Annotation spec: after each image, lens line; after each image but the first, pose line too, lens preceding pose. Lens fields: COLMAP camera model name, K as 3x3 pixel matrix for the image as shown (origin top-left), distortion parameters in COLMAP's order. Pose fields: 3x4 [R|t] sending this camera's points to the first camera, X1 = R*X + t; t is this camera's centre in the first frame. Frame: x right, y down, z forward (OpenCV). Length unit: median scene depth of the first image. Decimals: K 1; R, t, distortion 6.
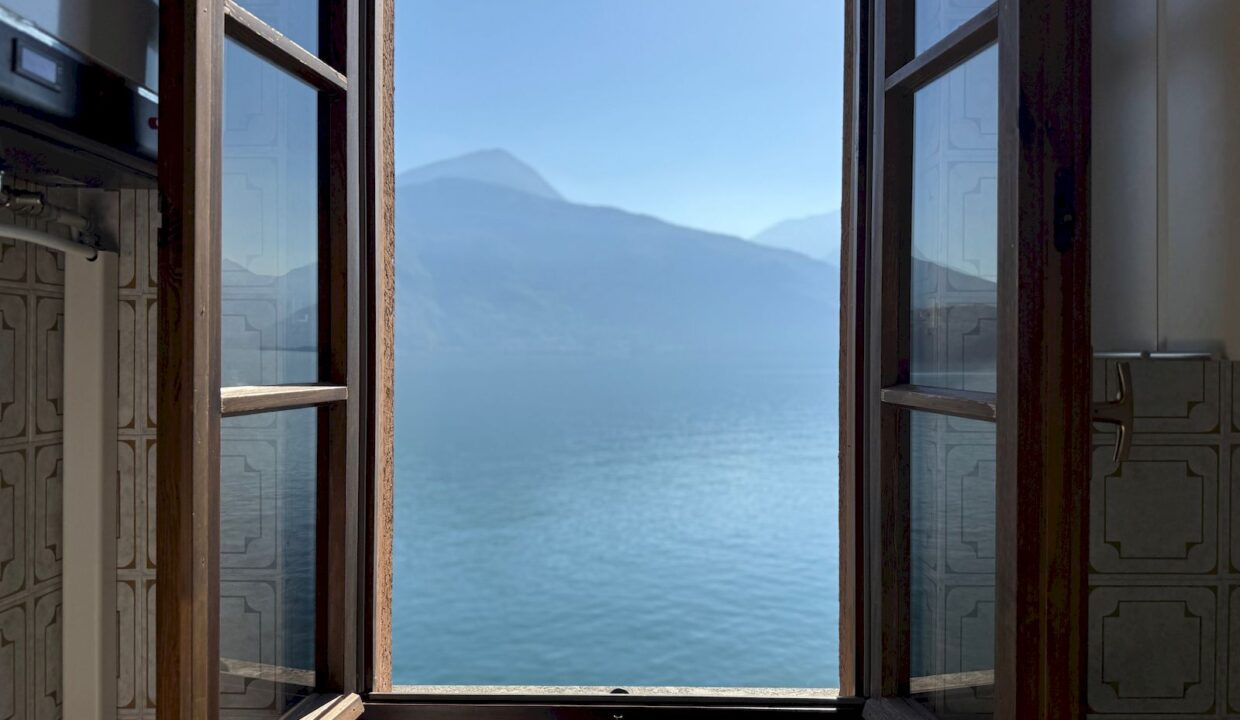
lens RADIAL K [[777.5, 0, 620.0], [0, 777.5, 360.0], [0, 0, 1]] dist [0.001634, -0.000905]
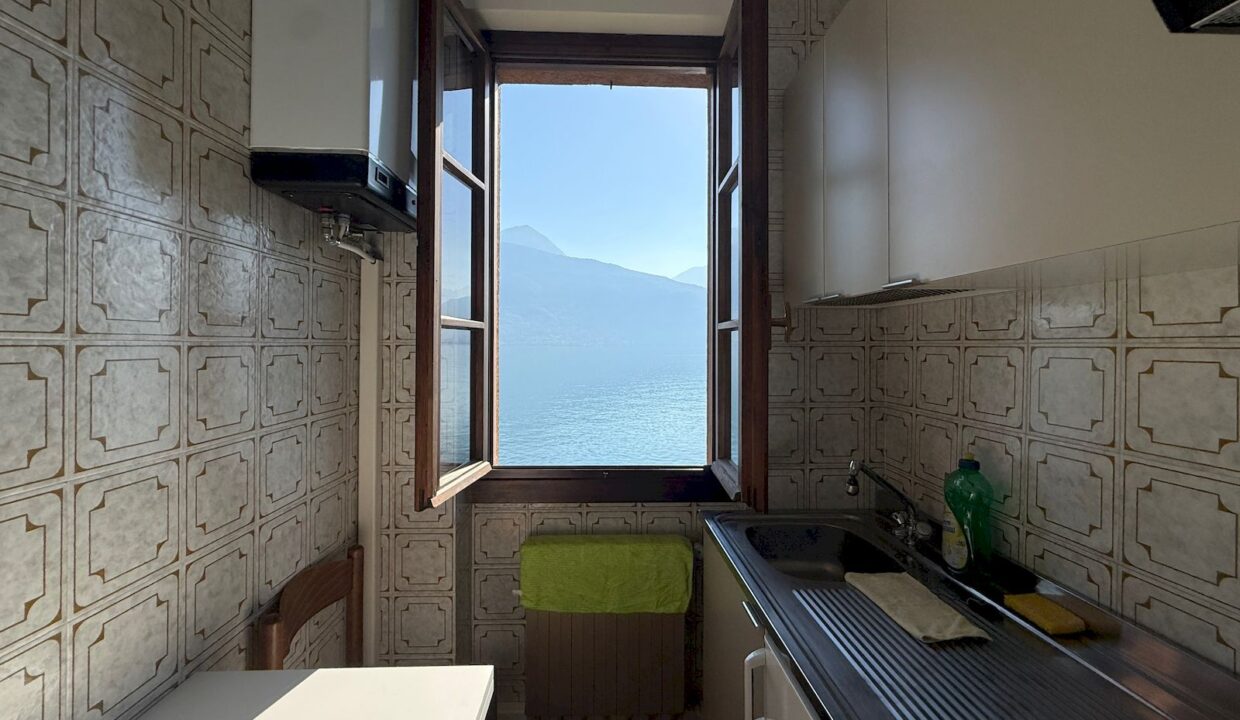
lens RADIAL K [[495.4, 0, 616.4], [0, 495.4, 362.9], [0, 0, 1]] dist [-0.001774, -0.000214]
pose [[0.999105, -0.005936, 0.041890, -0.032384], [0.006057, 0.999978, -0.002773, 0.162656], [-0.041872, 0.003024, 0.999118, -0.454721]]
